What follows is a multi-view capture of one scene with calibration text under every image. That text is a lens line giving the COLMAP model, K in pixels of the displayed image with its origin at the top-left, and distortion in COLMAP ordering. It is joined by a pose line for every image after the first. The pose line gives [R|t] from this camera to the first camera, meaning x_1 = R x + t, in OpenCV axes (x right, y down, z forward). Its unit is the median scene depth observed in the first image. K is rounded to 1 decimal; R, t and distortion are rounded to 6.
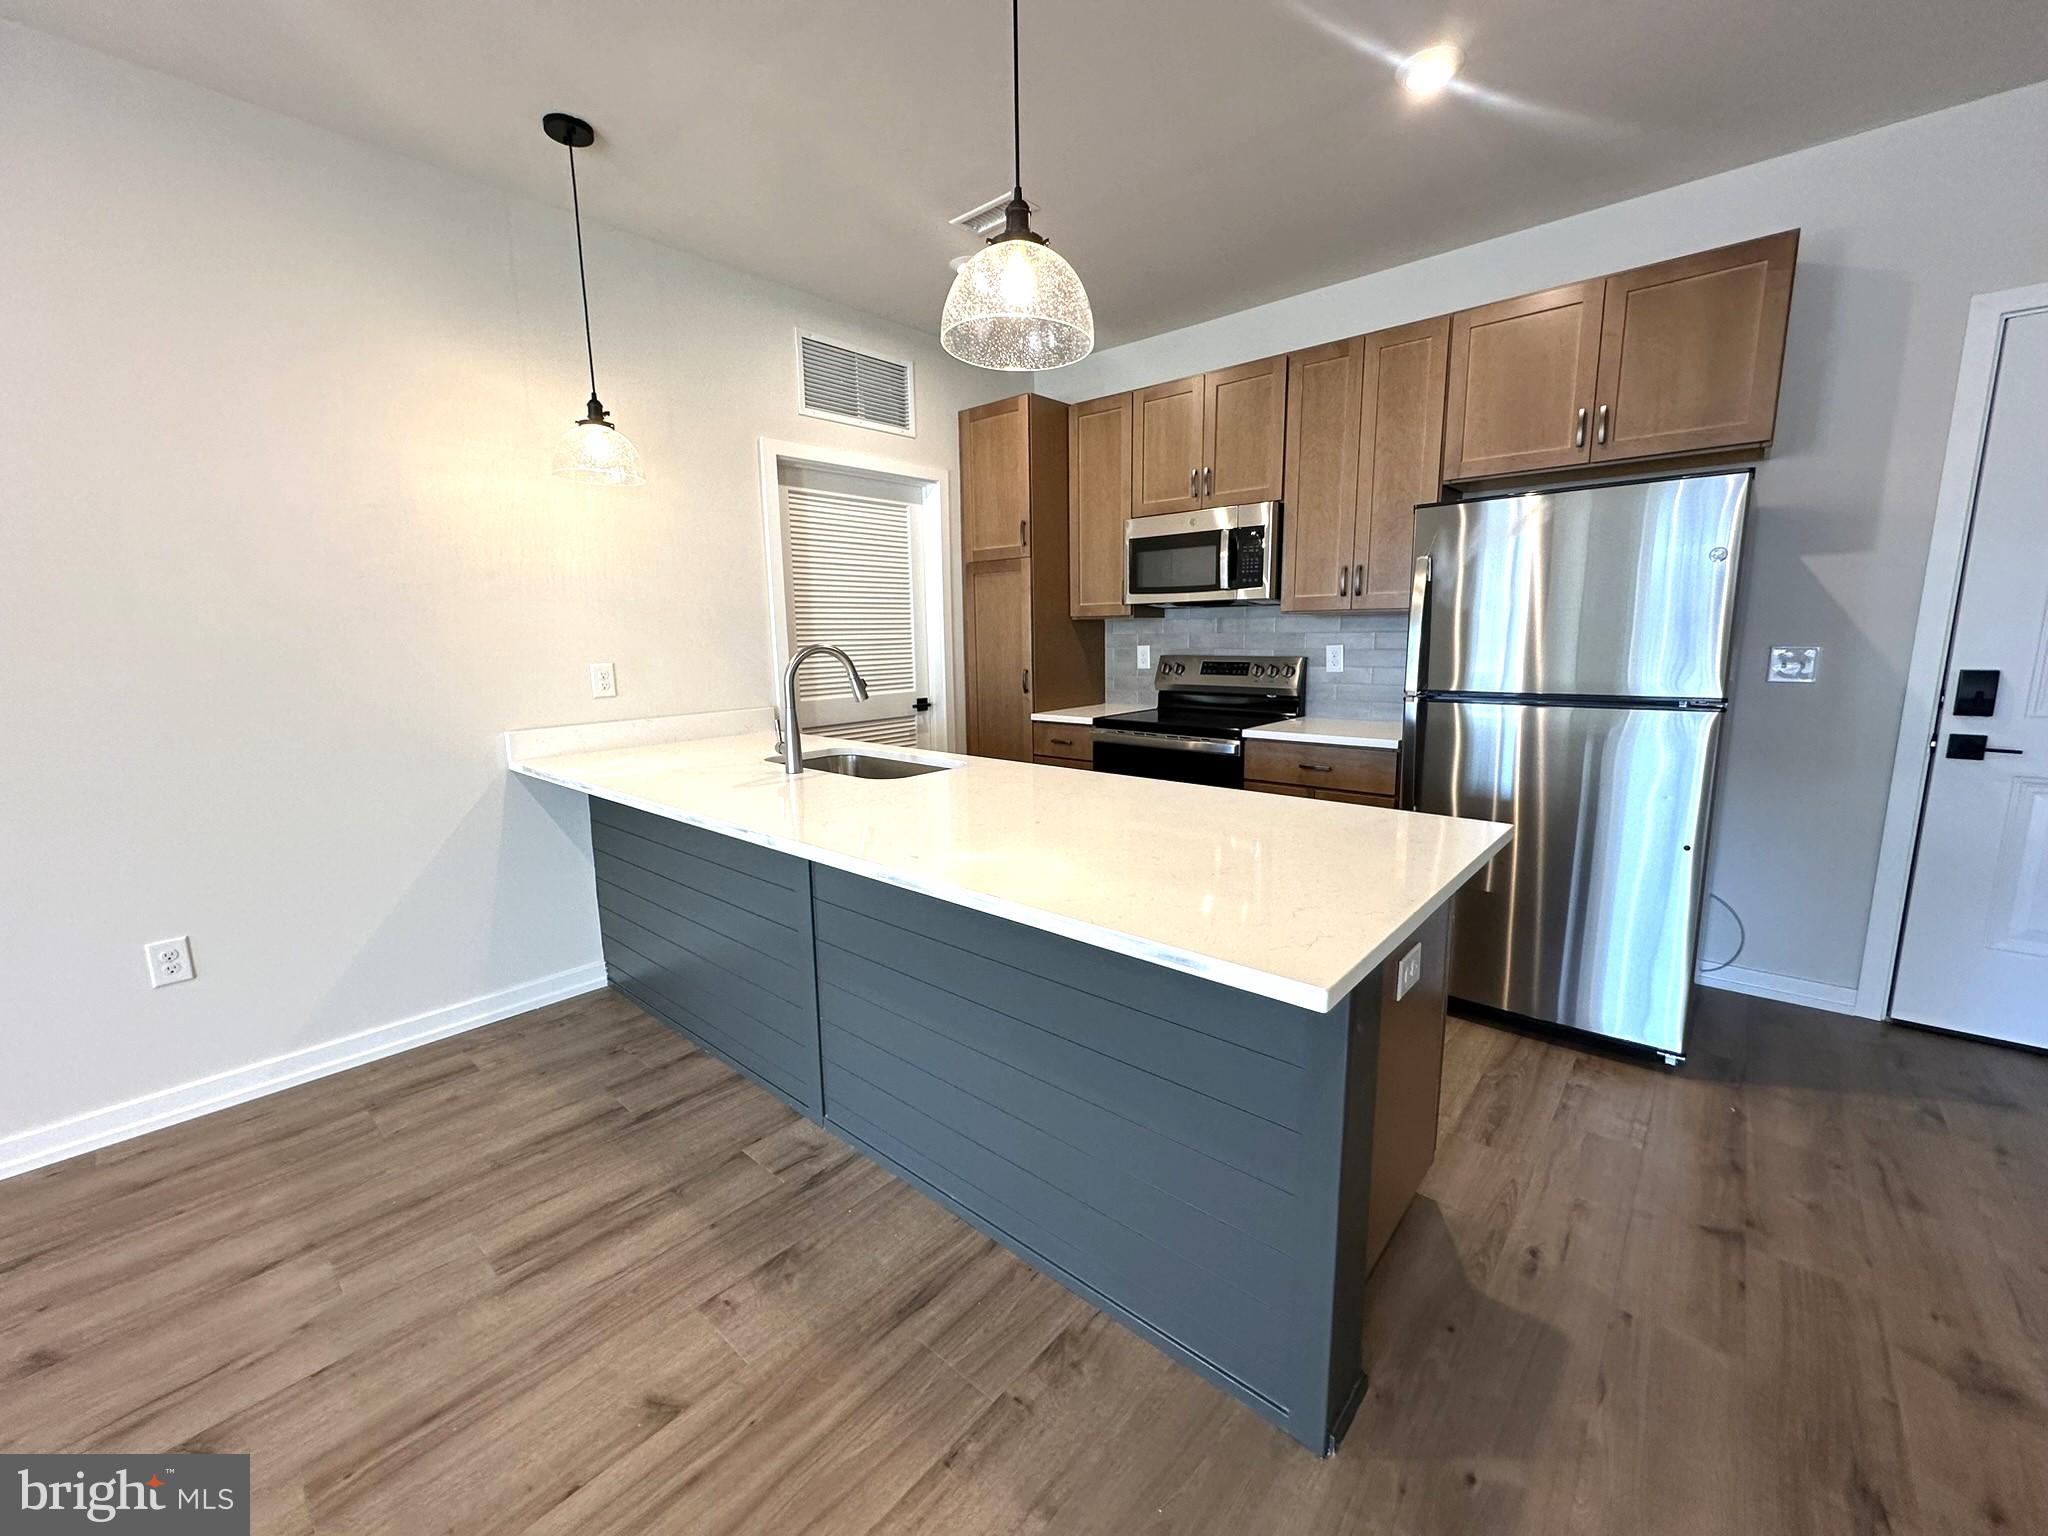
lens RADIAL K [[815.3, 0, 1022.5], [0, 815.3, 766.9], [0, 0, 1]] dist [-0.001769, -0.000126]
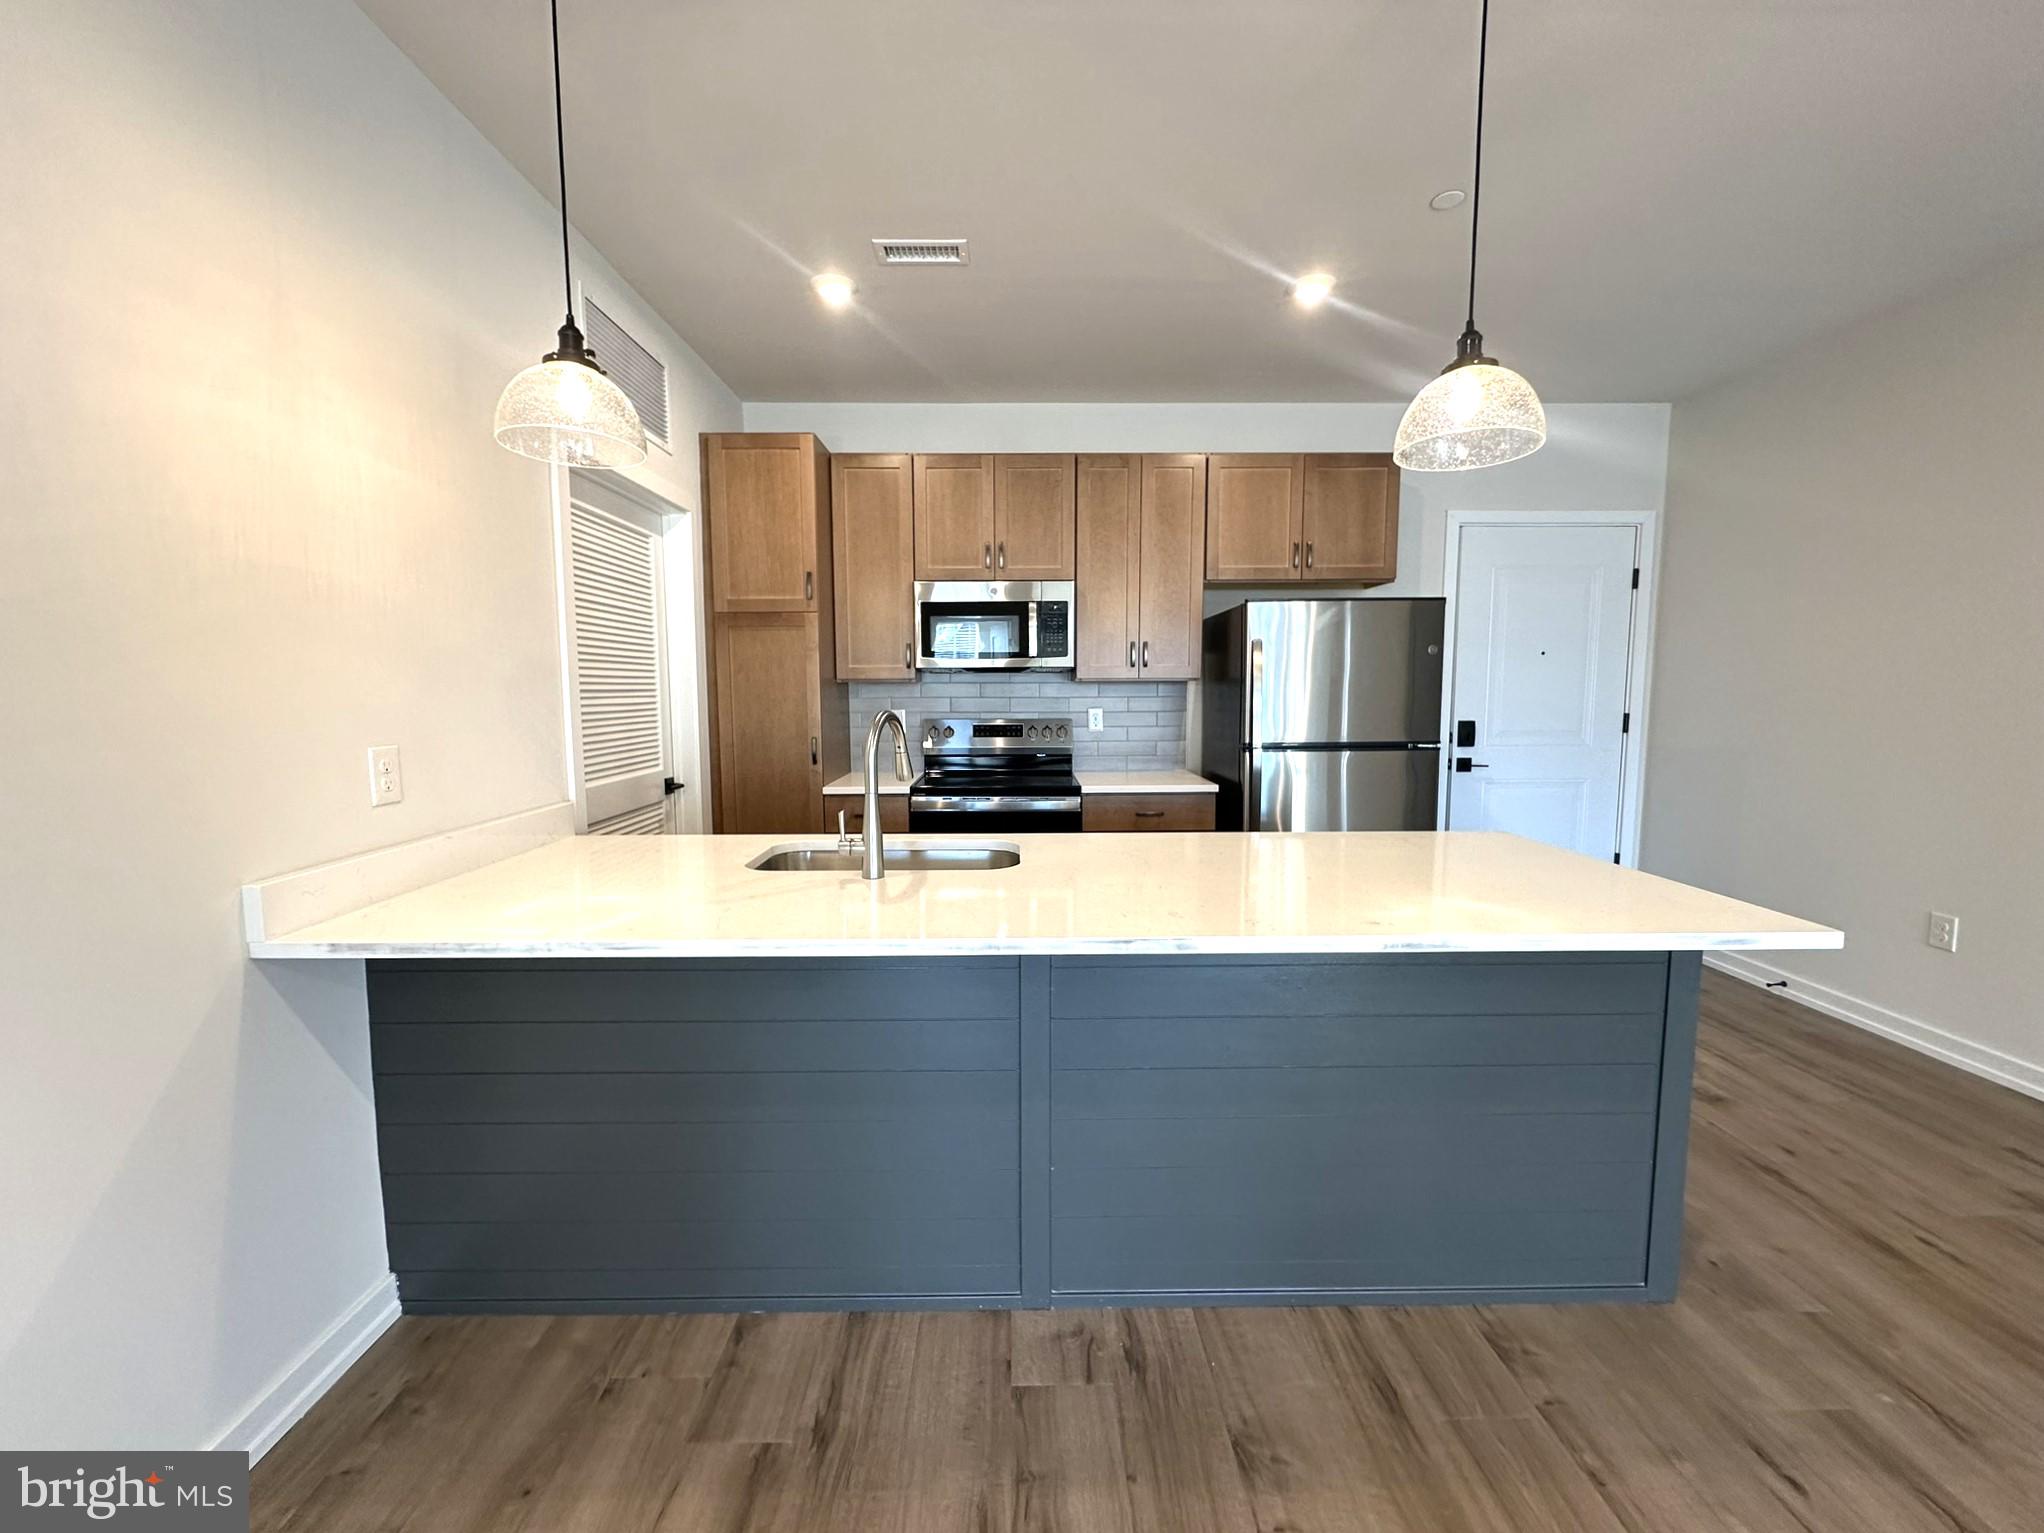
lens RADIAL K [[815.6, 0, 1022.0], [0, 815.6, 766.5], [0, 0, 1]] dist [-0.001123, -0.000060]
pose [[0.743176, -0.053025, 0.666992, -0.514783], [0.103945, 0.993902, -0.036803, -0.040540], [-0.660973, 0.096681, 0.744156, 0.247057]]
